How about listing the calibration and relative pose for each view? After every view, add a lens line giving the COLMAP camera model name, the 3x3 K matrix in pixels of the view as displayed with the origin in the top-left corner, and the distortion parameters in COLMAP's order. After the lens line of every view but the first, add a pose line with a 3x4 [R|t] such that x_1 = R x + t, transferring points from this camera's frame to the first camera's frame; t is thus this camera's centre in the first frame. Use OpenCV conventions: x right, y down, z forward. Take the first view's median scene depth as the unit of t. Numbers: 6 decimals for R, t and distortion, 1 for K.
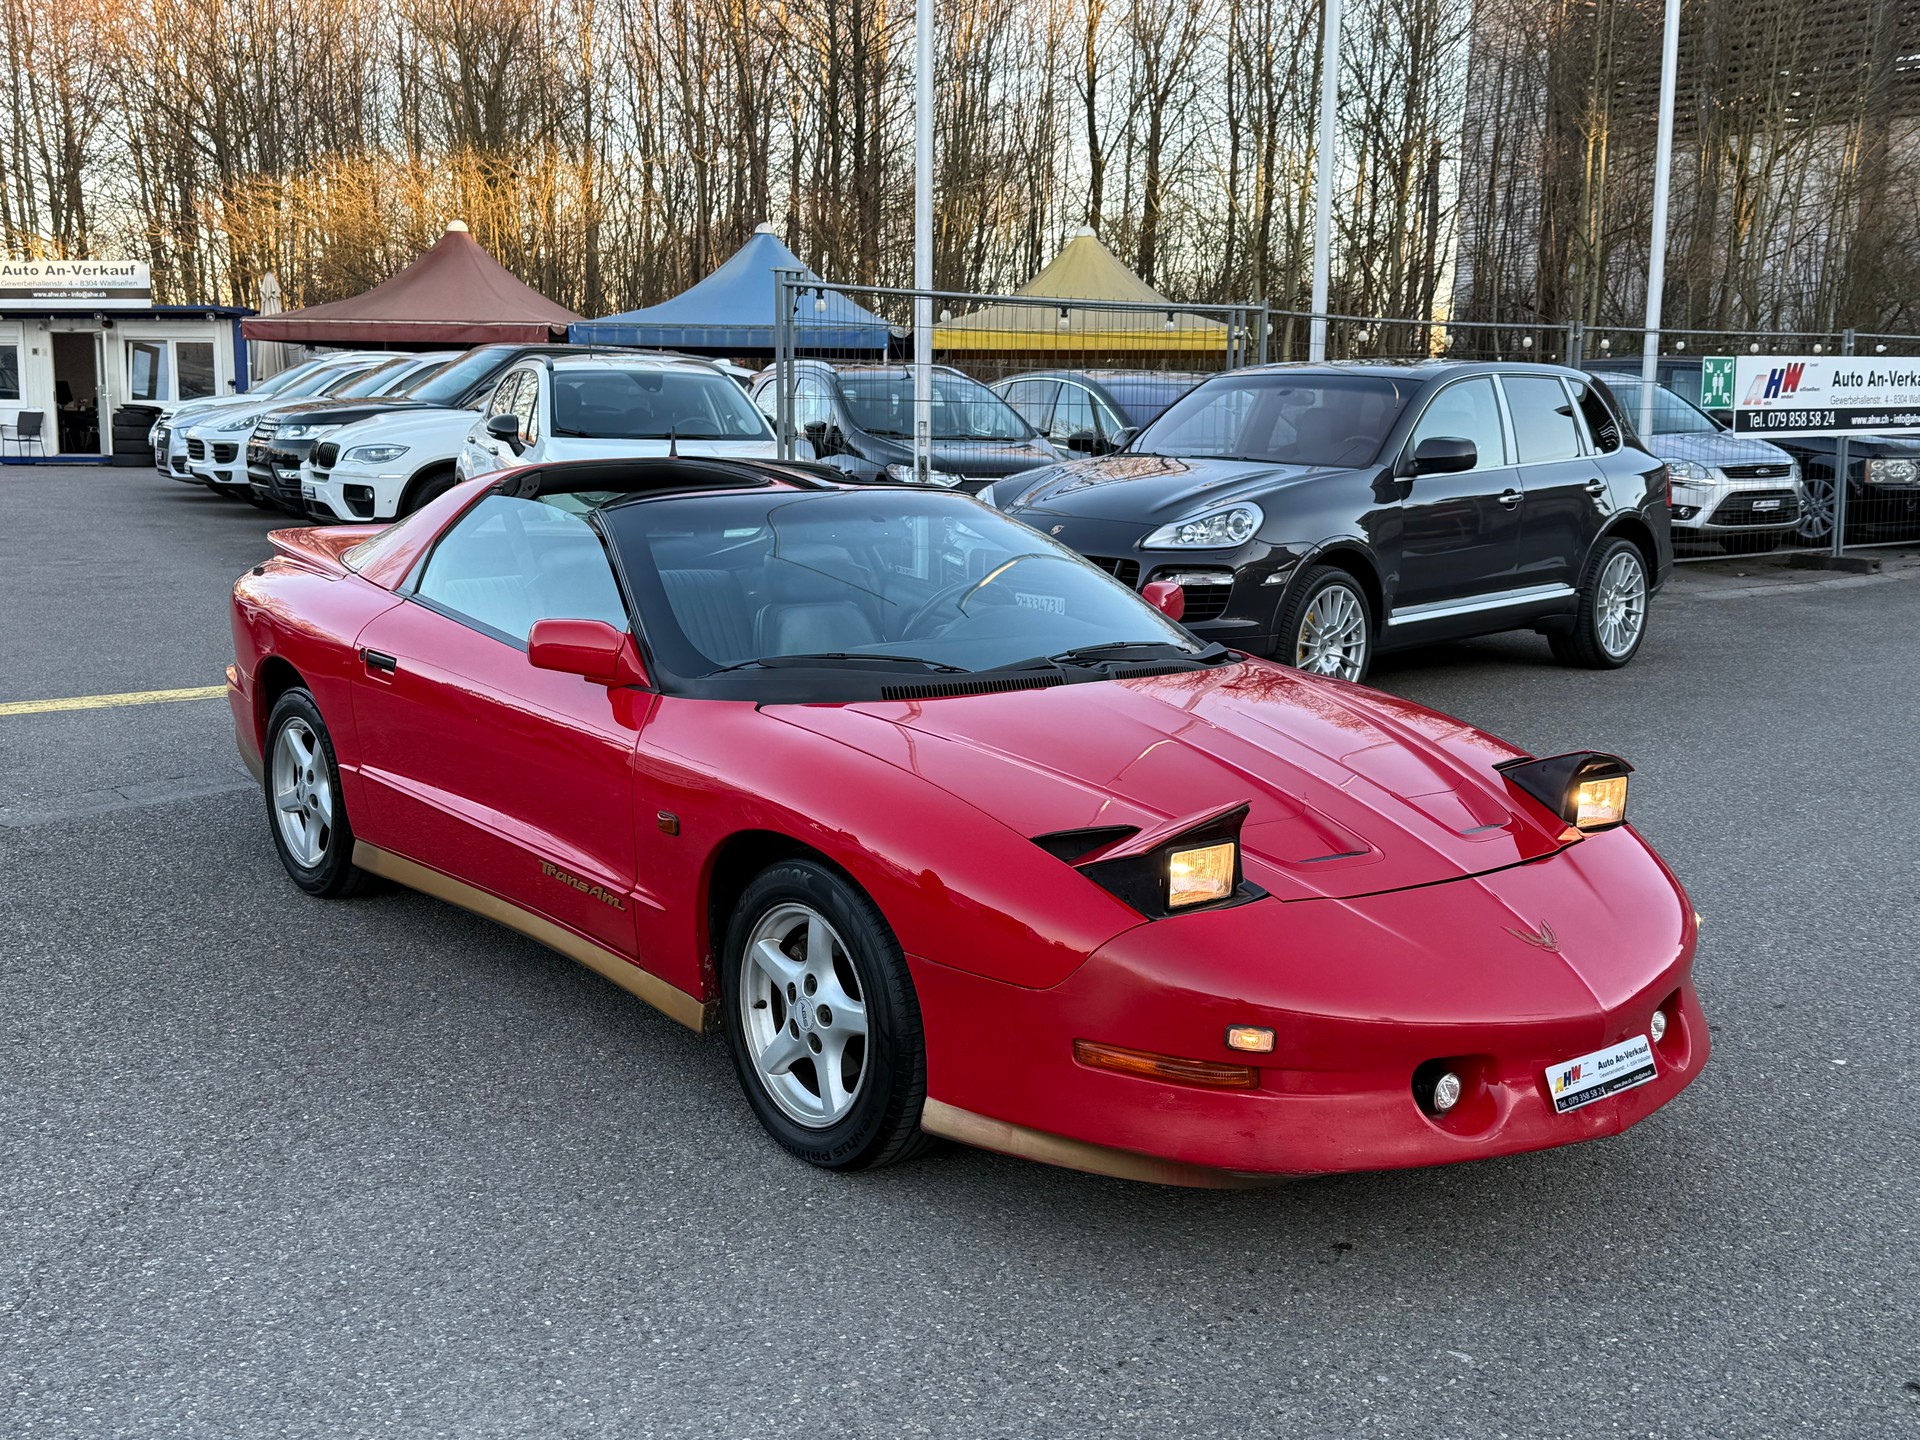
lens RADIAL K [[2082.2, 0, 978.6], [0, 2082.2, 715.2], [0, 0, 1]] dist [0.060393, 0.000000]
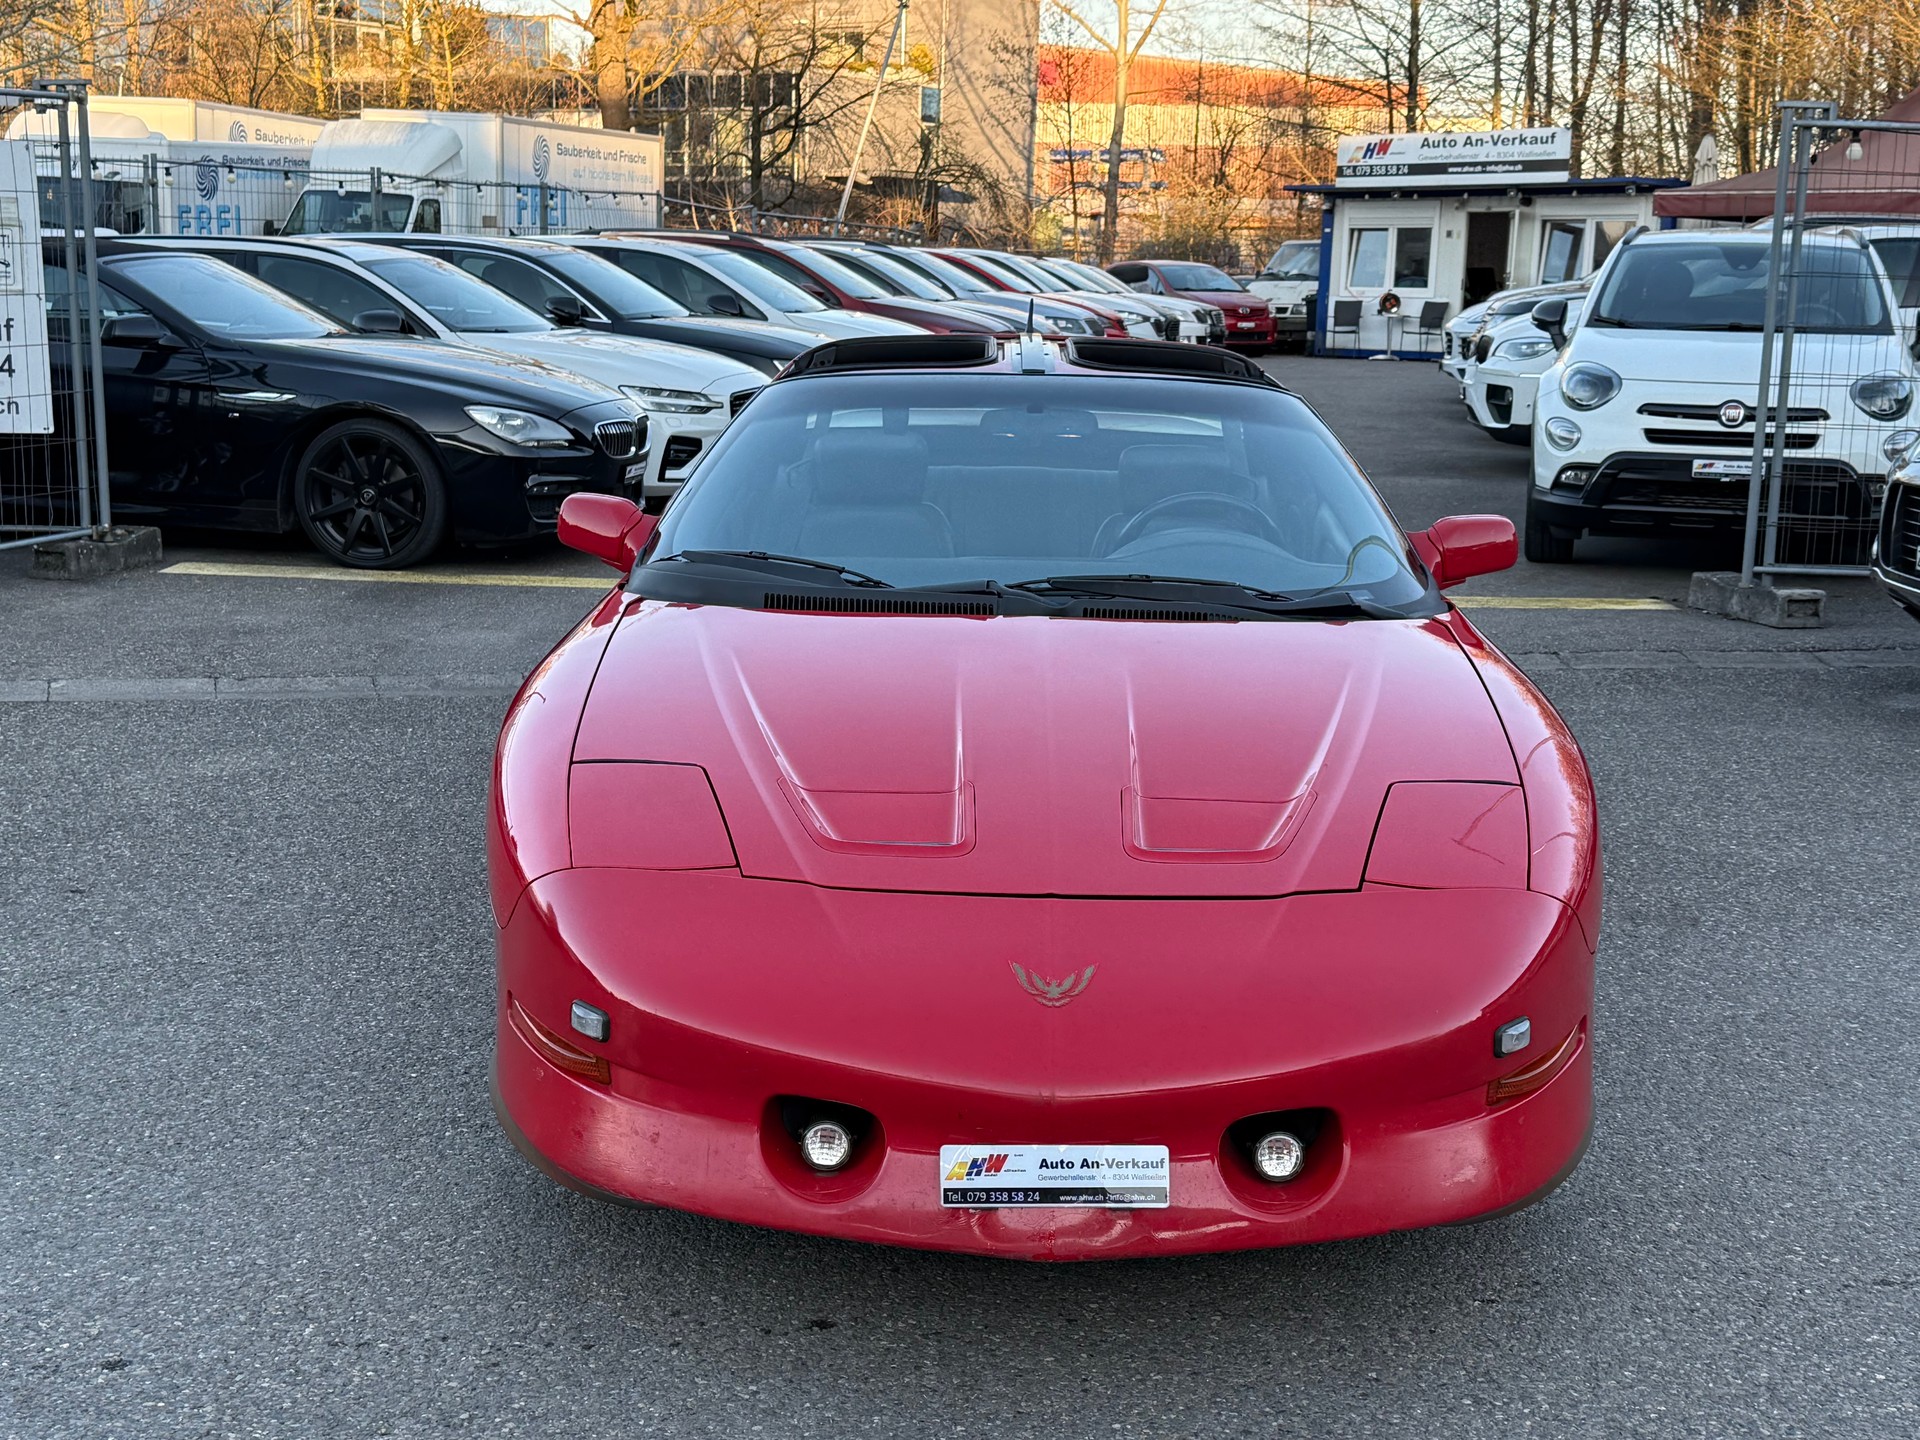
lens RADIAL K [[2530.2, 0, 974.8], [0, 2530.2, 714.2], [0, 0, 1]] dist [0.075237, 0.000000]
pose [[0.768552, 0.118826, -0.628656, 0.496143], [-0.109940, 0.992514, 0.053195, -0.021036], [0.630270, 0.028231, 0.775862, 0.174783]]
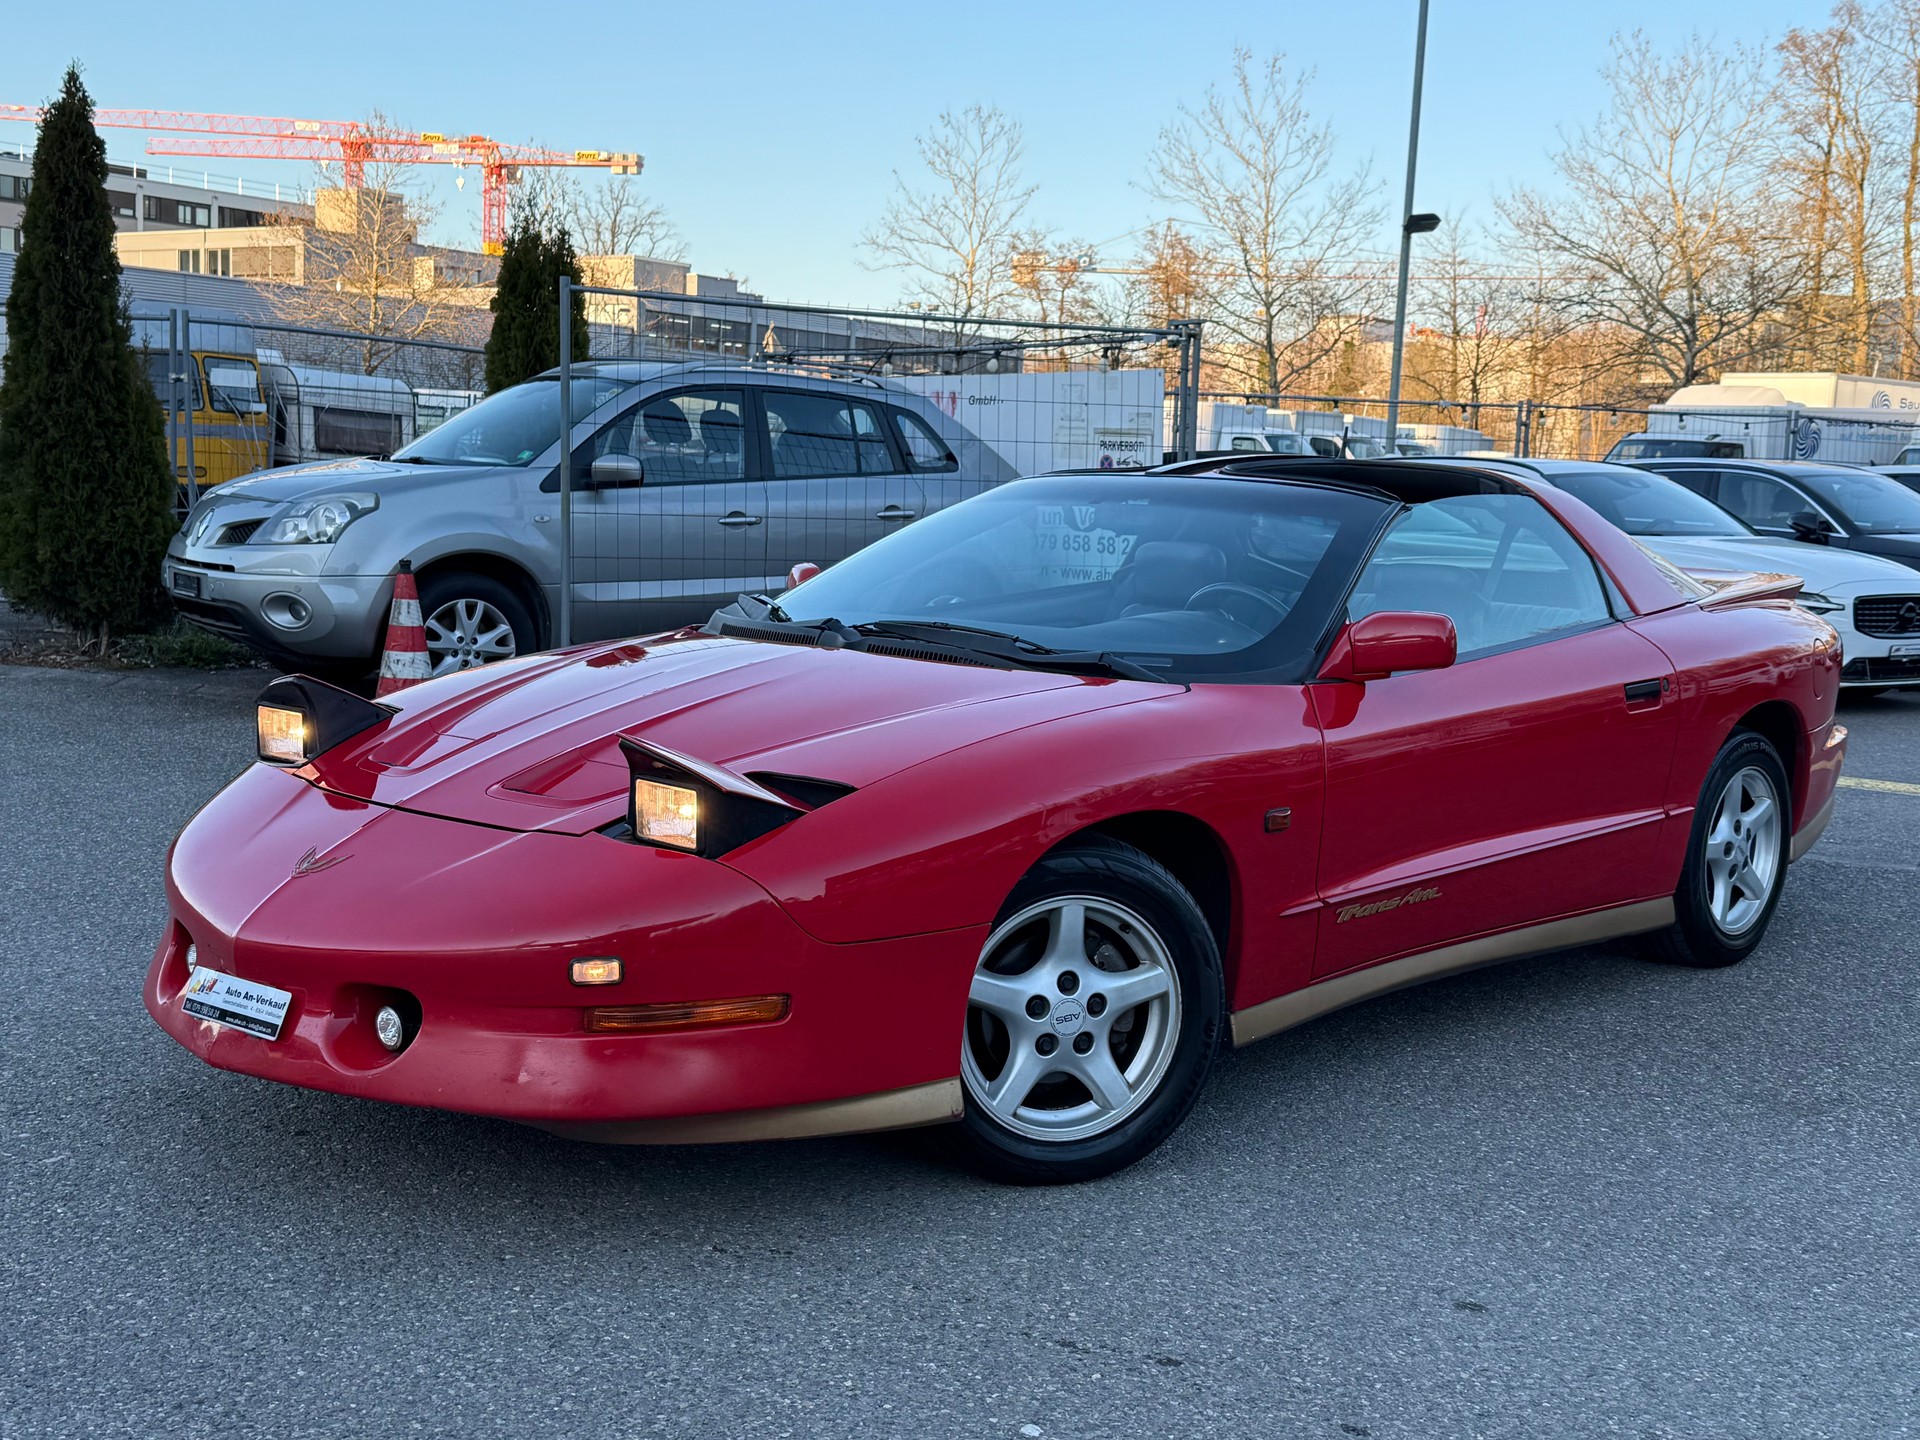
lens RADIAL K [[2309.8, 0, 962.3], [0, 2309.8, 723.9], [0, 0, 1]] dist [0.060835, 0.000000]
pose [[0.109077, 0.089727, -0.989975, 0.815343], [-0.179621, 0.981302, 0.069150, -0.048531], [0.977670, 0.170278, 0.123154, 0.709167]]
